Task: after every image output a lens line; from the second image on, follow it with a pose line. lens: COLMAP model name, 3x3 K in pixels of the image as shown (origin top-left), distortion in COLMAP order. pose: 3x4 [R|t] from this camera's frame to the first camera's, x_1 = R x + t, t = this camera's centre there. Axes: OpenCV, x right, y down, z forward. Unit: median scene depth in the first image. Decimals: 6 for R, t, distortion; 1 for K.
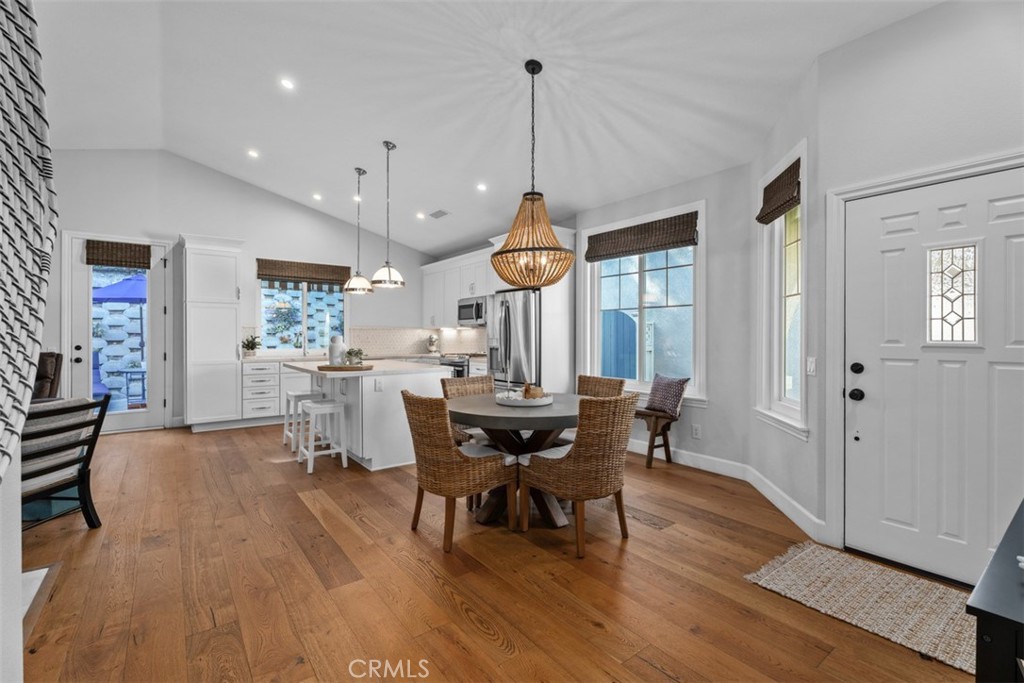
lens RADIAL K [[457.9, 0, 512.5], [0, 457.9, 337.1], [0, 0, 1]] dist [-0.000233, 0.001416]
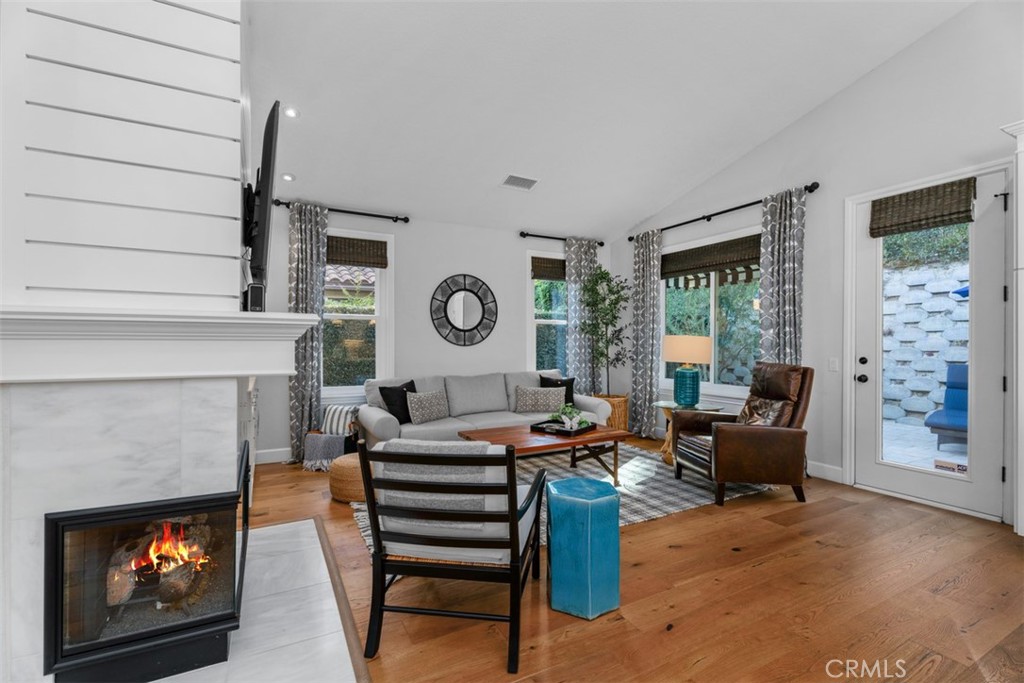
lens RADIAL K [[457.9, 0, 510.8], [0, 457.9, 342.9], [0, 0, 1]] dist [-0.000233, 0.001416]
pose [[-0.153259, 0.003079, -0.988181, -0.137435], [-0.008872, 0.999951, 0.004492, -0.001298], [0.988146, 0.009455, -0.153224, 0.439056]]
